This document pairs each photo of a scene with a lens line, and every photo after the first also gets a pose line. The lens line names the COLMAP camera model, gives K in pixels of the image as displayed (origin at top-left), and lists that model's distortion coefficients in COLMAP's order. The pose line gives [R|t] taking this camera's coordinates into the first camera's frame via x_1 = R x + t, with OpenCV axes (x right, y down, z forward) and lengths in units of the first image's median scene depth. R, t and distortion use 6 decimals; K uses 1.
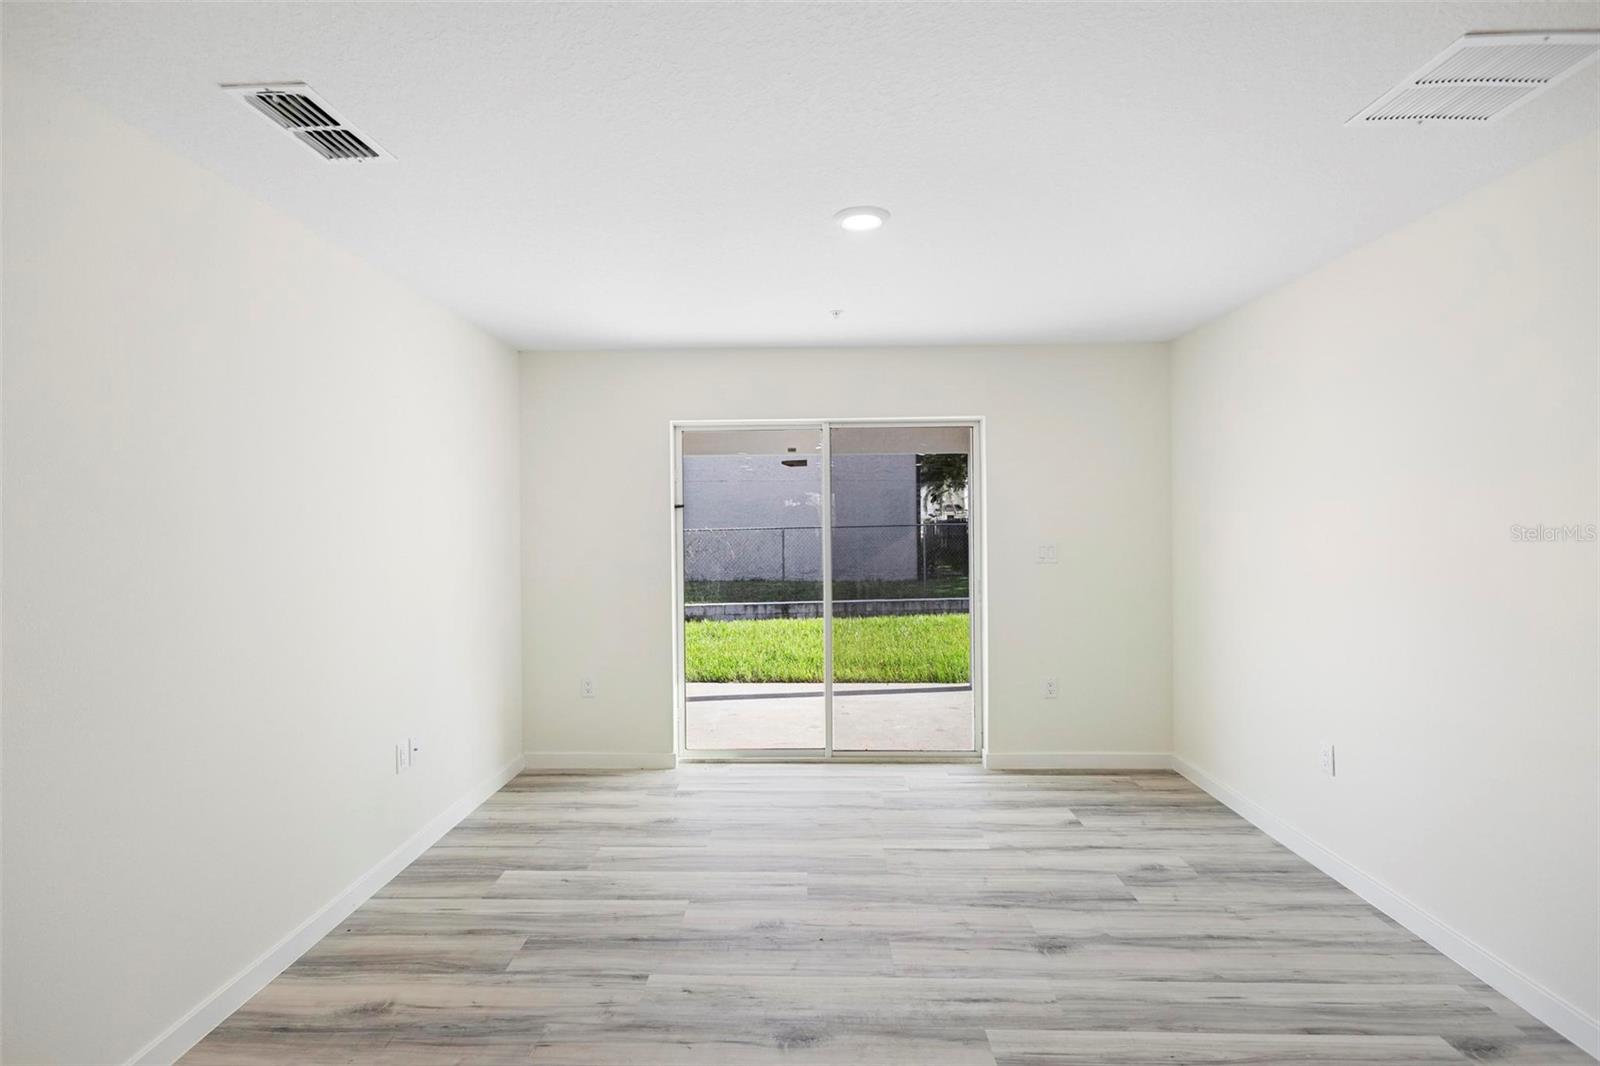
lens RADIAL K [[755.1, 0, 787.0], [0, 755.1, 528.8], [0, 0, 1]] dist [0.008738, -0.001699]
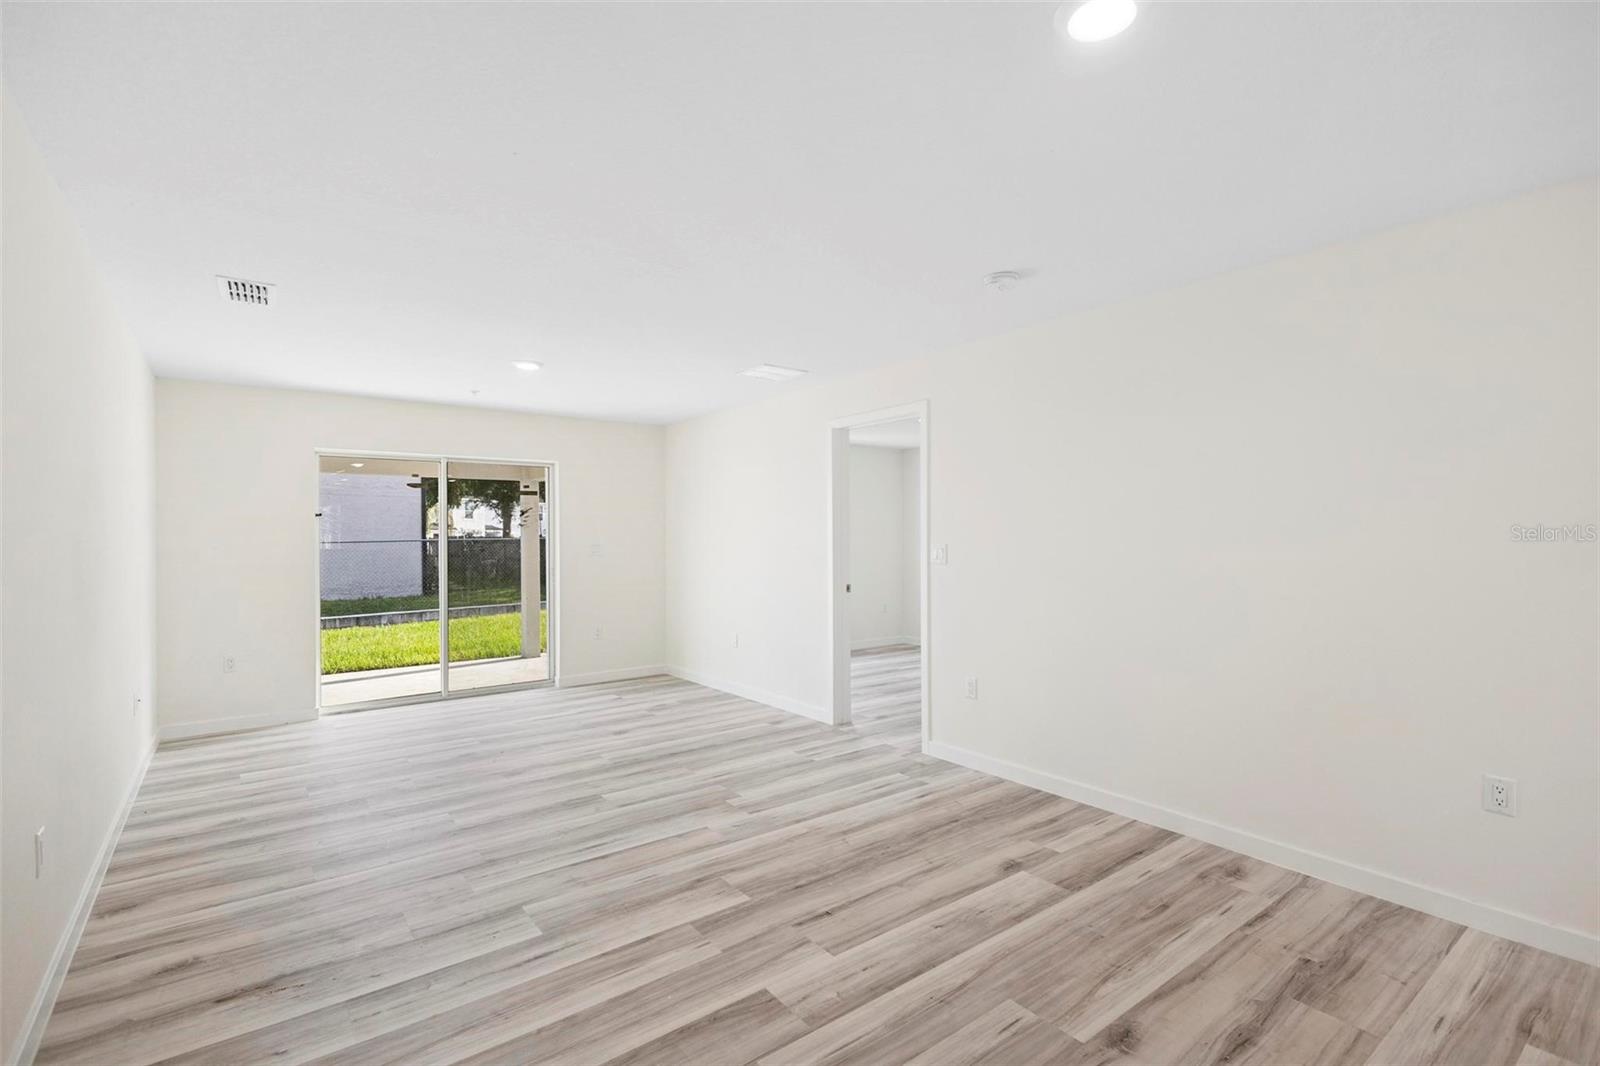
lens RADIAL K [[755.1, 0, 797.6], [0, 755.1, 534.0], [0, 0, 1]] dist [0.008738, -0.001699]
pose [[0.782667, 0.006901, 0.622402, -0.468857], [0.005683, 0.999818, -0.018231, 0.047580], [-0.622414, 0.017806, 0.782485, -0.770001]]
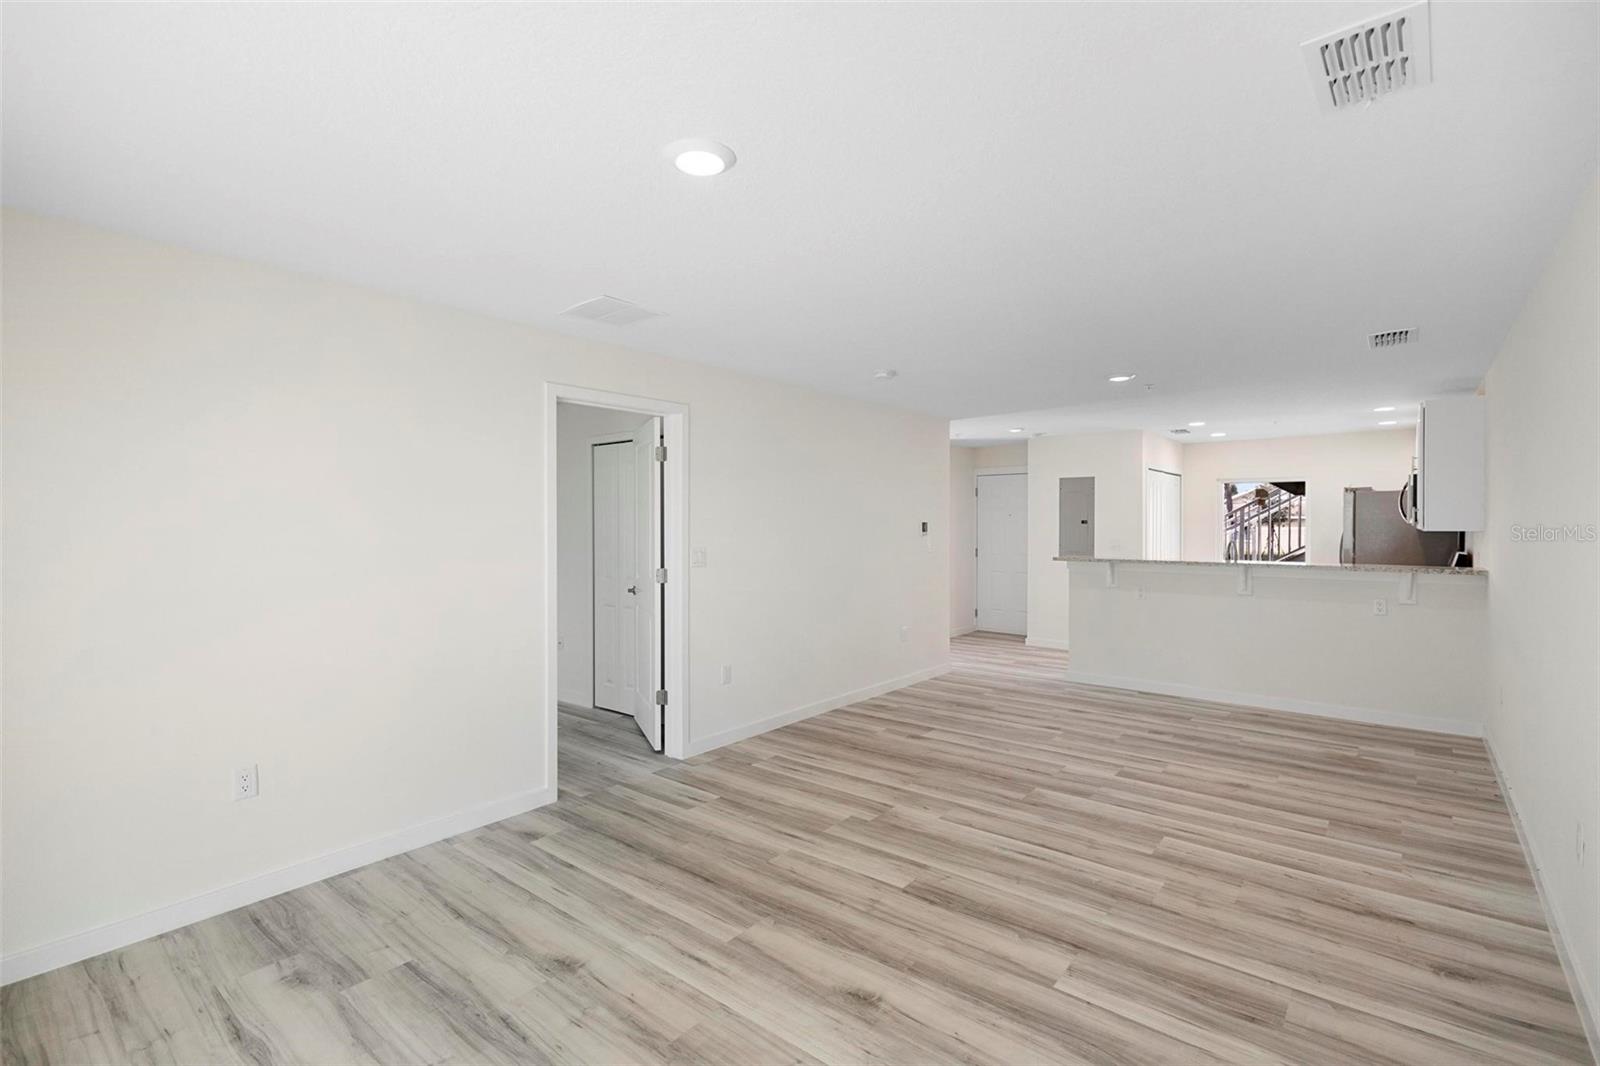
lens RADIAL K [[755.1, 0, 801.1], [0, 755.1, 528.7], [0, 0, 1]] dist [0.008738, -0.001699]
pose [[-0.804413, 0.004283, 0.594056, -0.400602], [0.014636, 0.999813, 0.012610, -0.011217], [-0.593891, 0.018839, -0.804325, 1.356317]]
